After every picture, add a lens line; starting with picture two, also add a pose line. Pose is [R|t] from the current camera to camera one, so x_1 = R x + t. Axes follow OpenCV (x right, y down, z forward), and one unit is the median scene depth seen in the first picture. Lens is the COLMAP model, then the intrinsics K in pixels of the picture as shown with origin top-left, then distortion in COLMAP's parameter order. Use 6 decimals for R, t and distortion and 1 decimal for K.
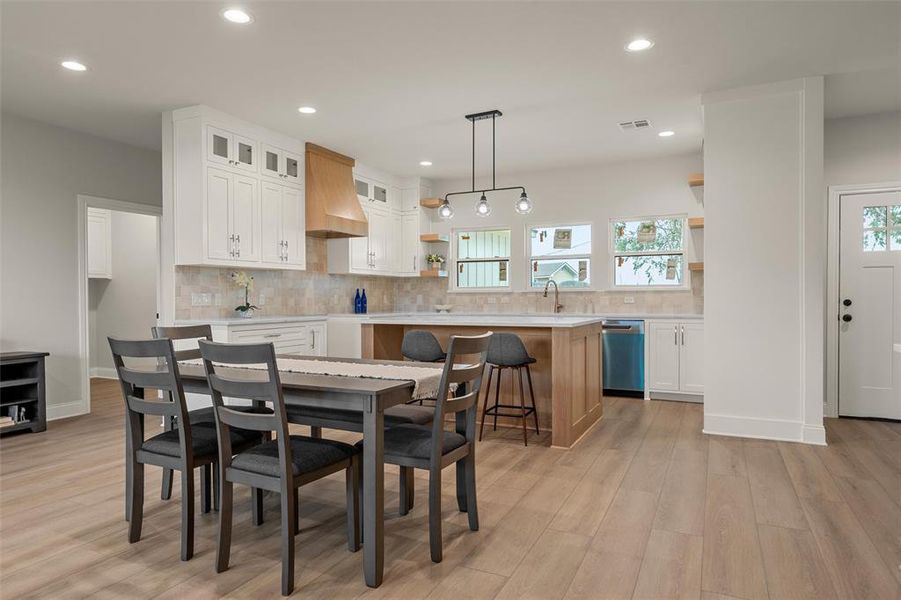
lens RADIAL K [[555.0, 0, 448.6], [0, 555.0, 304.1], [0, 0, 1]] dist [0.000192, 0.000108]
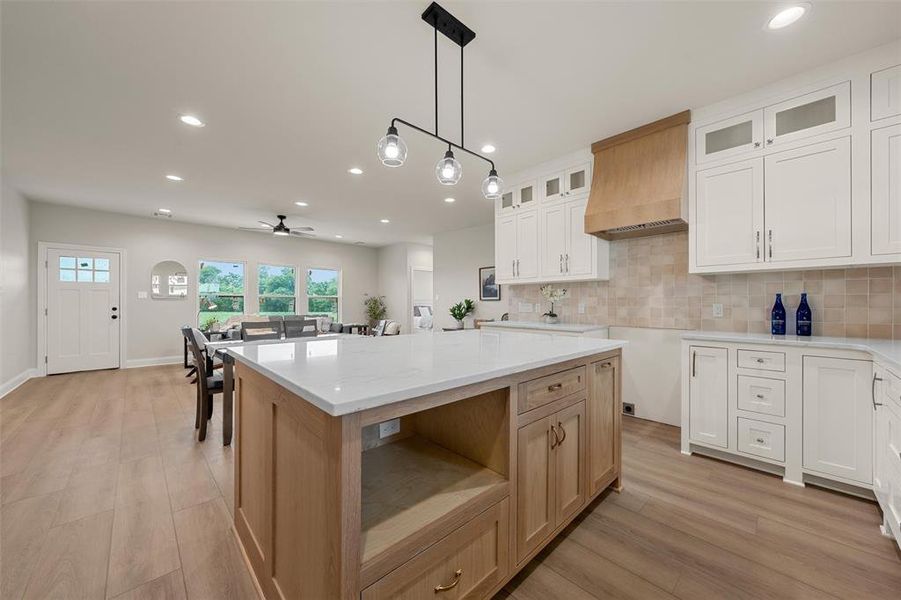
lens RADIAL K [[327.5, 0, 453.4], [0, 327.5, 303.0], [0, 0, 1]] dist [-0.001254, -0.000110]
pose [[-0.339842, 0.001315, -0.940482, 0.303414], [-0.009084, 0.999948, 0.004681, -0.016797], [0.940439, 0.010134, -0.339812, 0.827109]]
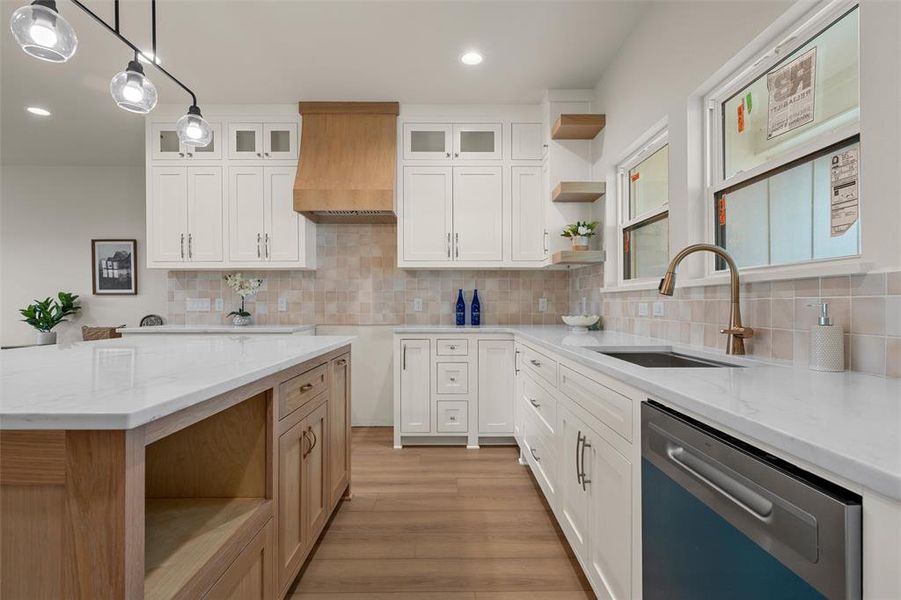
lens RADIAL K [[454.5, 0, 452.8], [0, 454.5, 303.6], [0, 0, 1]] dist [0.002262, 0.000017]
pose [[0.449882, 0.003259, -0.893082, 0.351207], [-0.008979, 0.999959, -0.000874, -0.009988], [0.893043, 0.008412, 0.449893, 0.773825]]
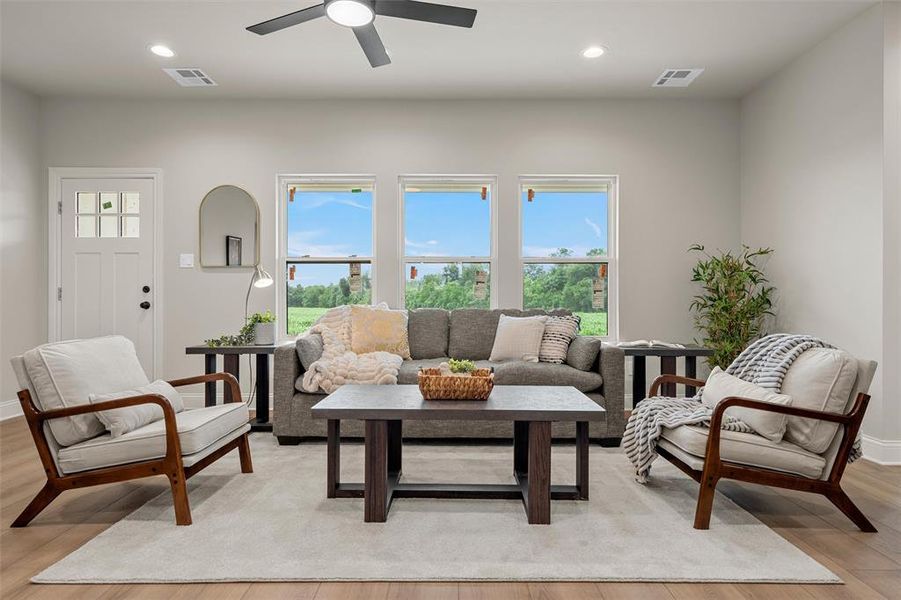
lens RADIAL K [[488.1, 0, 449.0], [0, 488.1, 302.5], [0, 0, 1]] dist [0.001035, 0.000151]
pose [[-0.899176, 0.003846, -0.437571, -0.267728], [-0.001269, 0.999934, 0.011397, 0.019565], [0.437586, 0.010803, -0.899112, 0.462754]]
